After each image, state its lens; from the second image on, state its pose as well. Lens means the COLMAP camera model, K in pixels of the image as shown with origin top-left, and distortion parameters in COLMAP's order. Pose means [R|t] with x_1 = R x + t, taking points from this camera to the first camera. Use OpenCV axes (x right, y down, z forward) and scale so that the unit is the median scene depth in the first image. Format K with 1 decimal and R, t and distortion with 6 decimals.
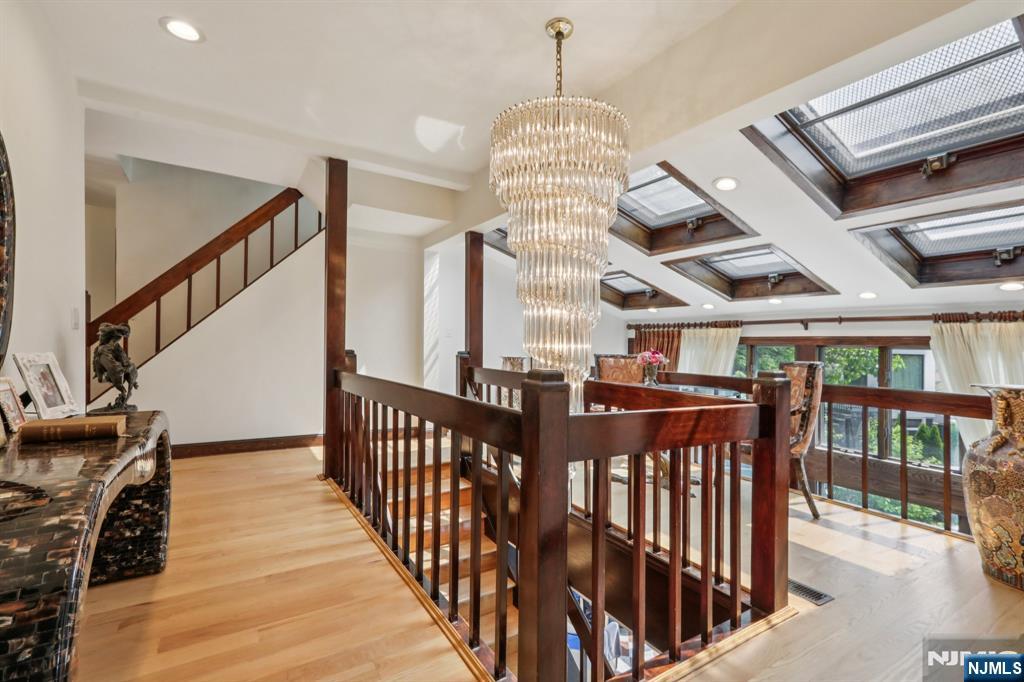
lens RADIAL K [[470.2, 0, 513.3], [0, 470.2, 334.0], [0, 0, 1]] dist [0.019215, -0.000053]
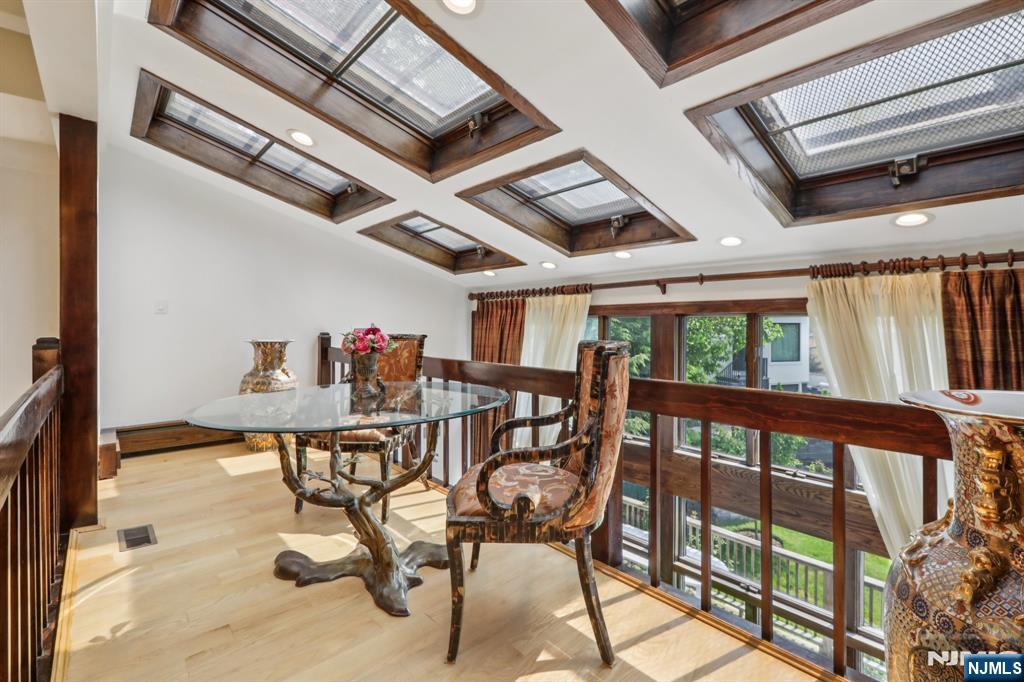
lens RADIAL K [[473.9, 0, 510.8], [0, 473.9, 322.2], [0, 0, 1]] dist [0.001074, 0.000356]
pose [[0.986520, -0.023597, 0.161928, 0.283771], [0.019756, 0.999485, 0.025292, 0.013966], [-0.162442, -0.021752, 0.986478, 0.328847]]
